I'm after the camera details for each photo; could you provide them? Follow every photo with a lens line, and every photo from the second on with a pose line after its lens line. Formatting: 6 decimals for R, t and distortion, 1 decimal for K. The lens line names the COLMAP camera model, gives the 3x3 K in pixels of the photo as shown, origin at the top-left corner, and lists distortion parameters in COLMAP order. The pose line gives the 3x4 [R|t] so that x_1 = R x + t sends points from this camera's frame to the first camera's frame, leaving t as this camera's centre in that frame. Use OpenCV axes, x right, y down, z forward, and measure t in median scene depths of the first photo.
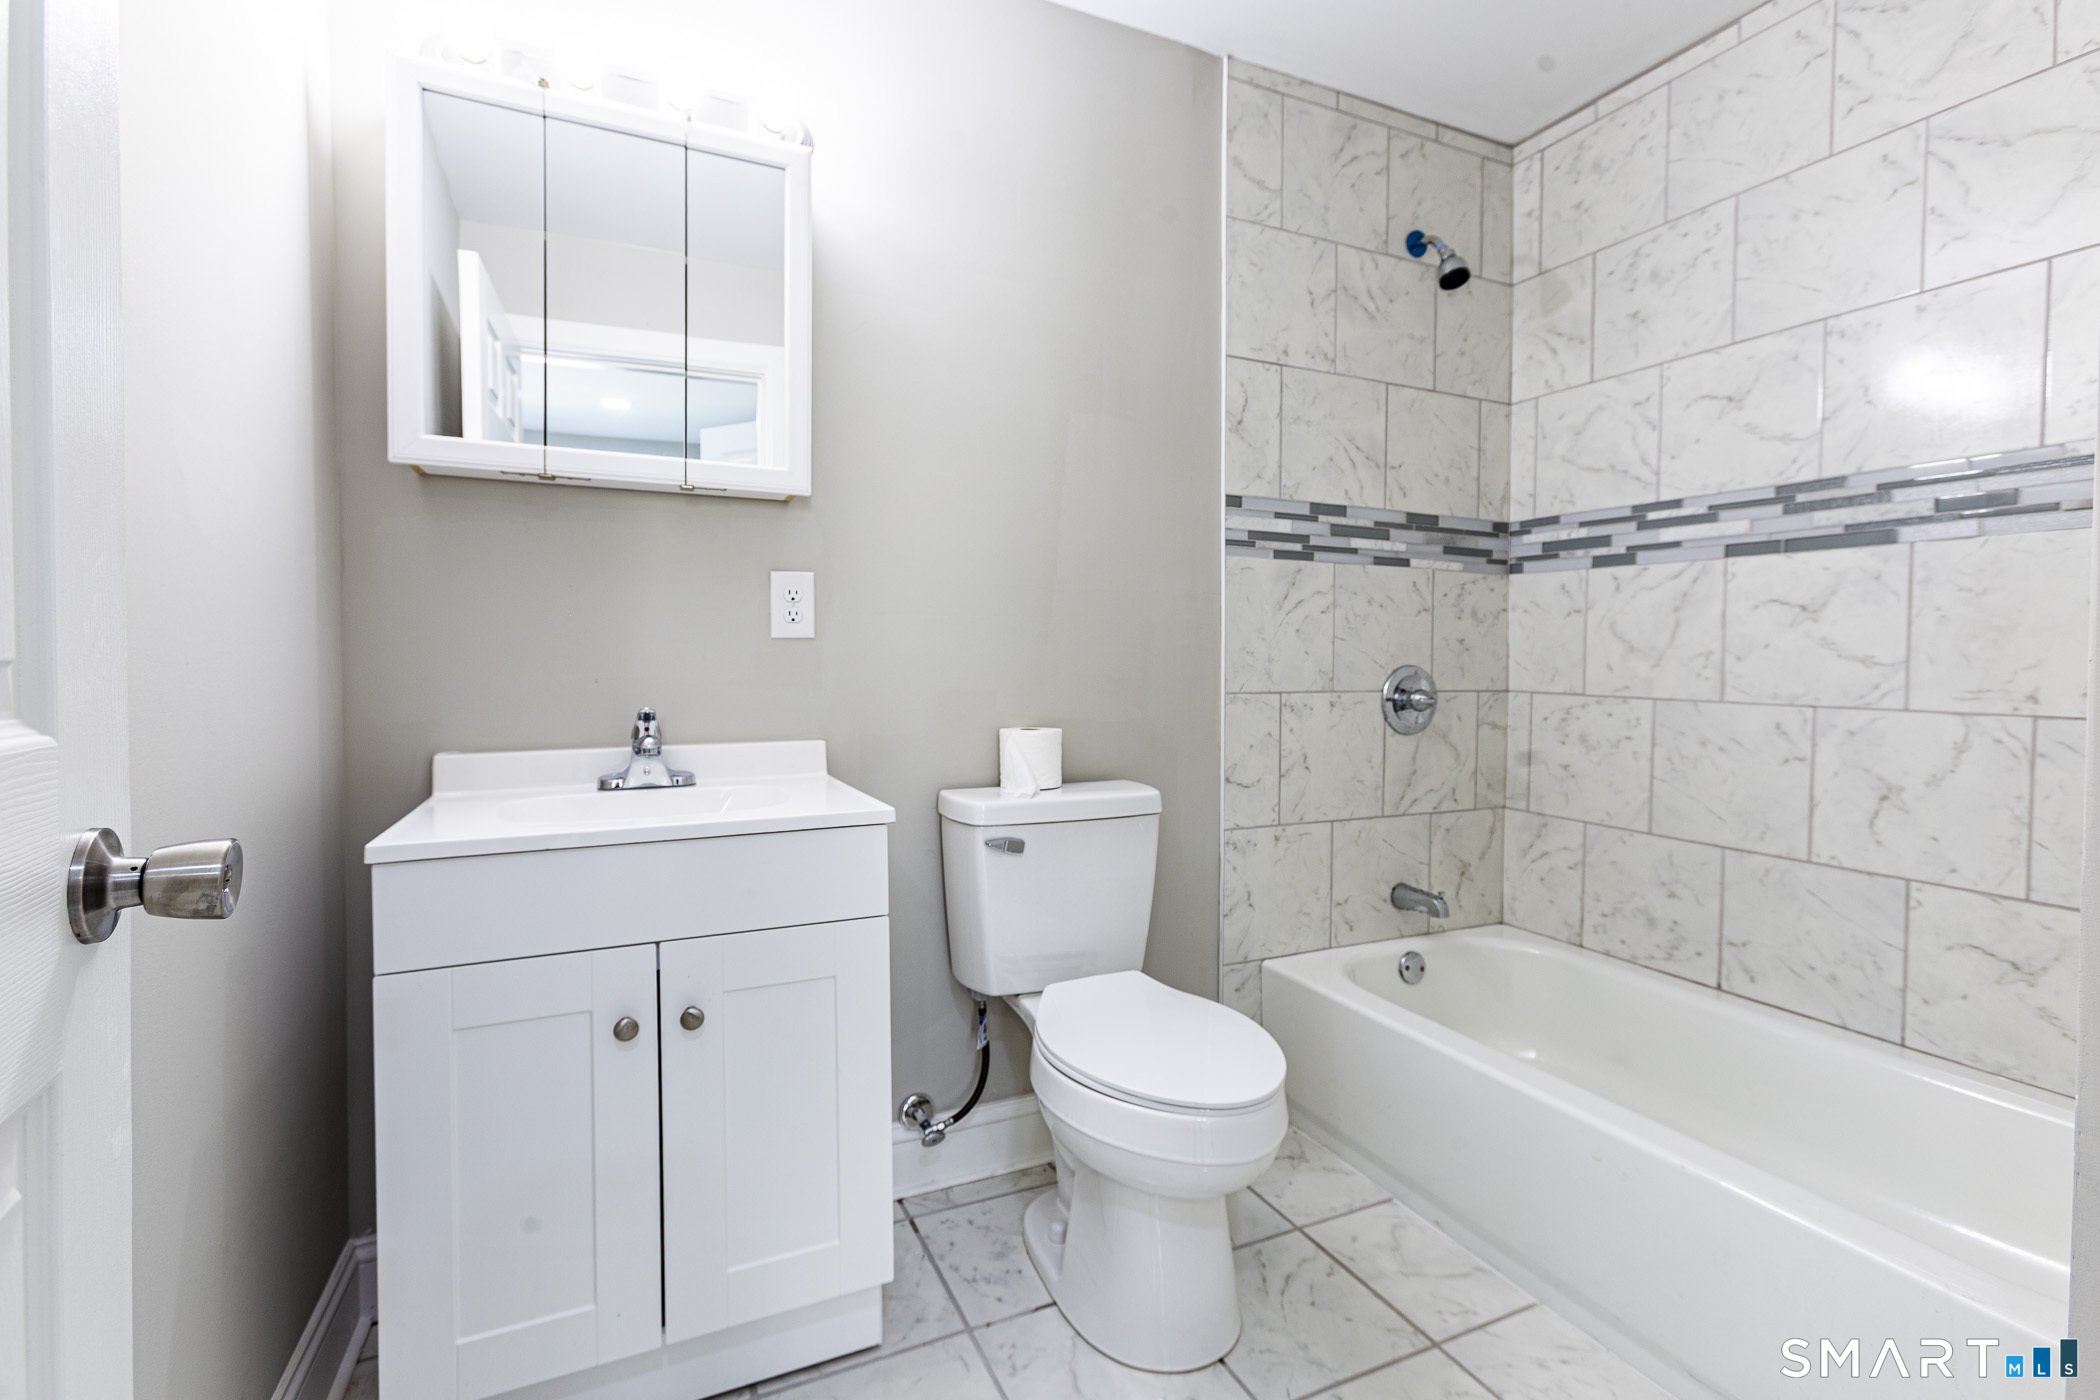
lens RADIAL K [[994.4, 0, 1055.5], [0, 994.4, 654.0], [0, 0, 1]] dist [-0.026274, 0.029945]
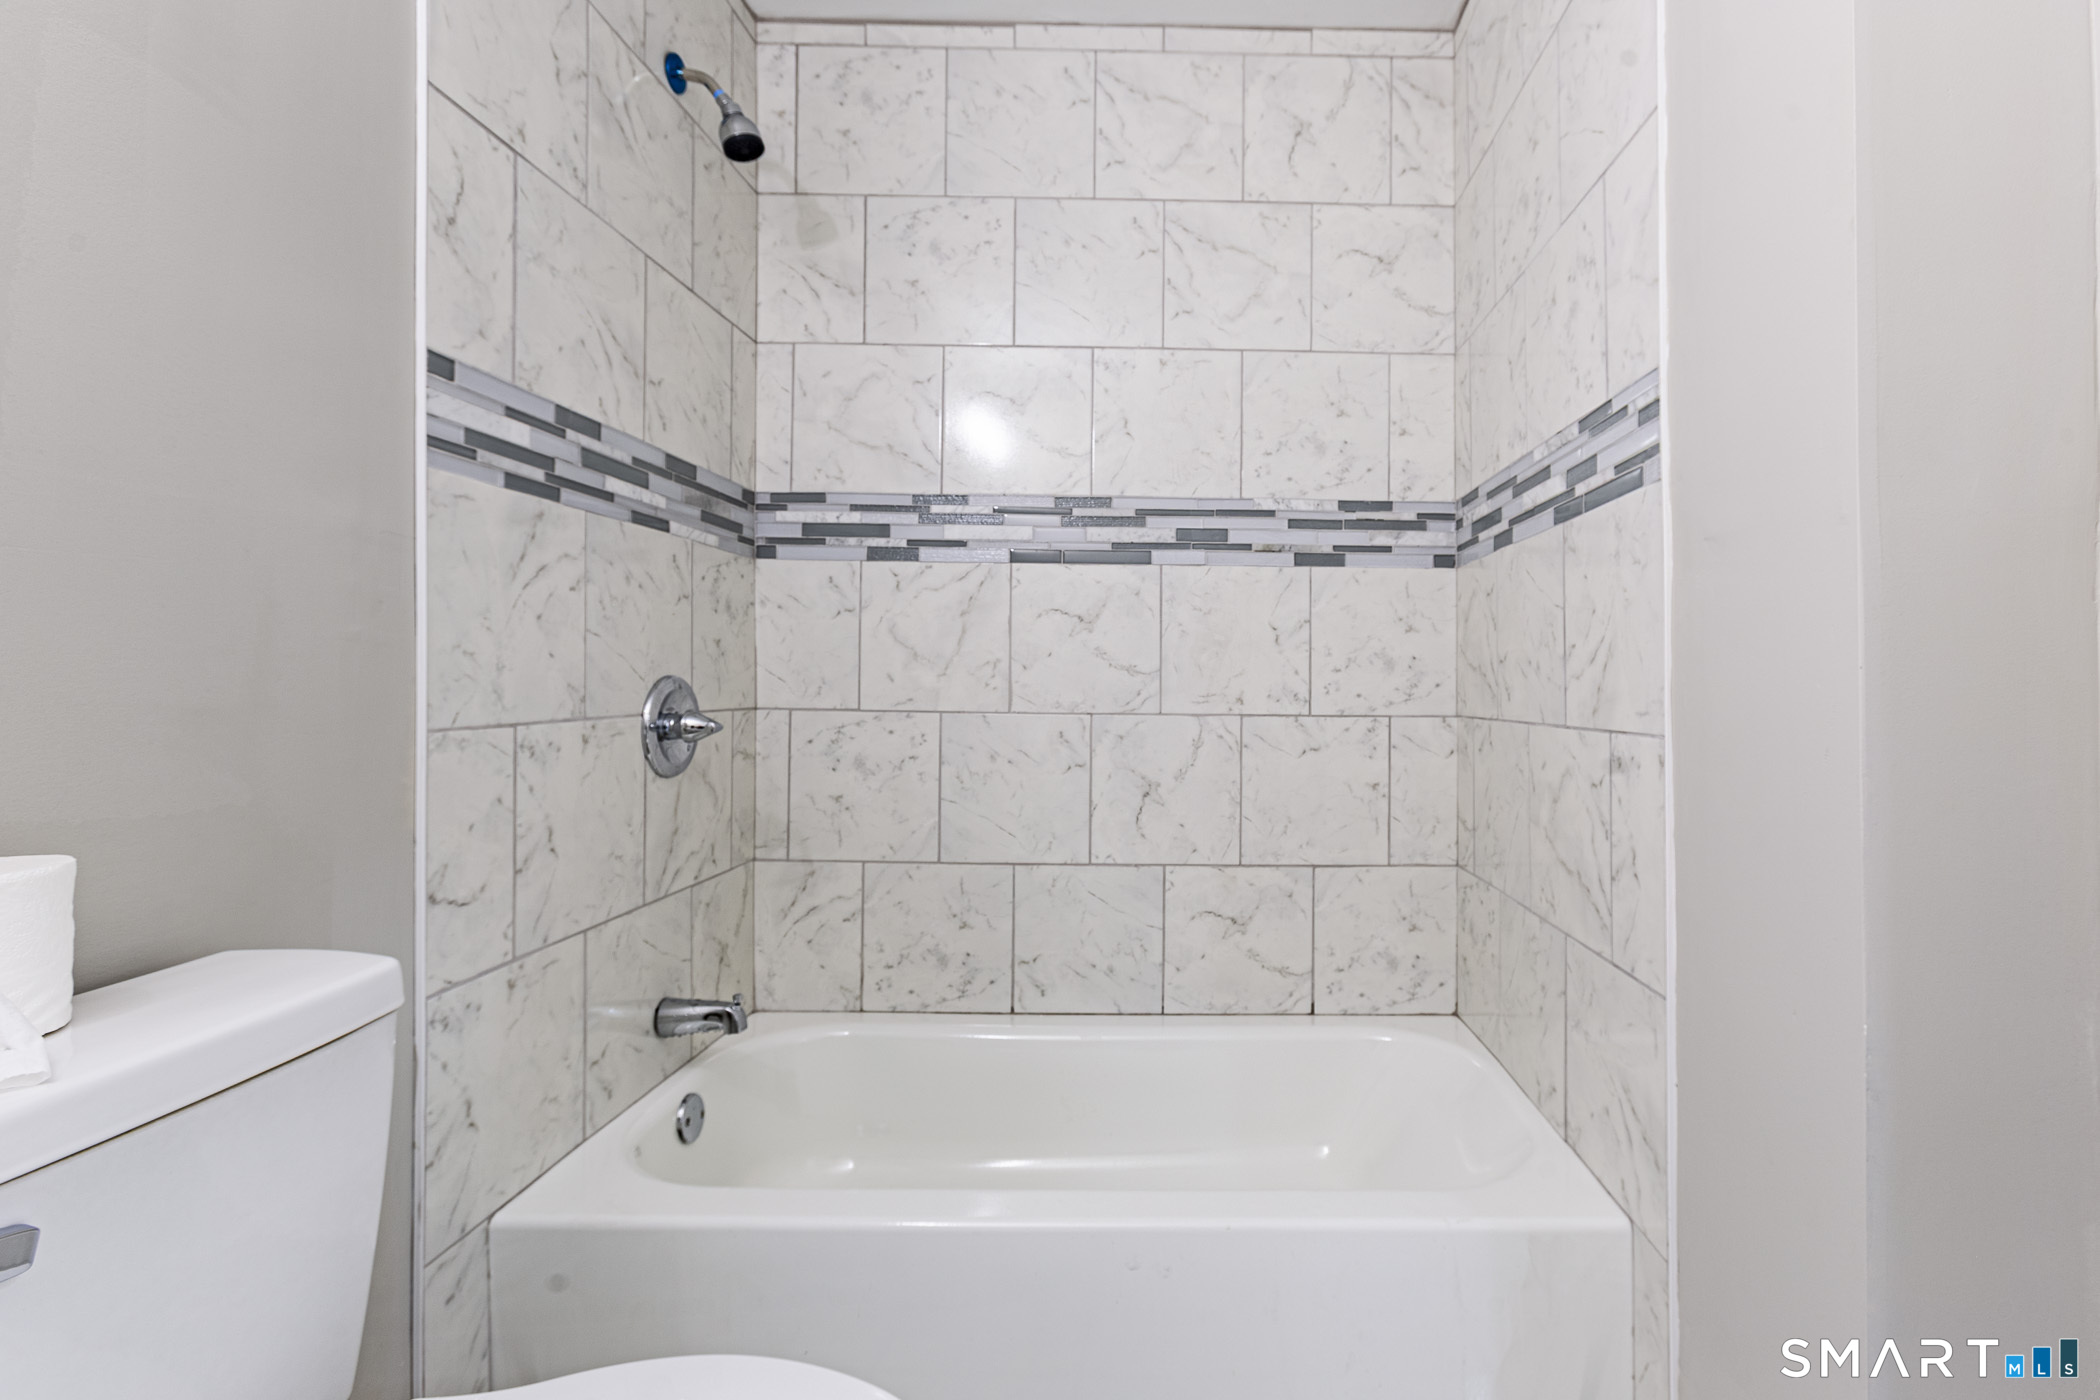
lens RADIAL K [[994.4, 0, 1055.5], [0, 994.4, 654.0], [0, 0, 1]] dist [-0.026274, 0.029945]
pose [[0.408566, 0.016071, 0.912587, -0.165804], [-0.006761, 0.999871, -0.014581, 0.004771], [-0.912704, -0.000213, 0.408622, 0.494050]]
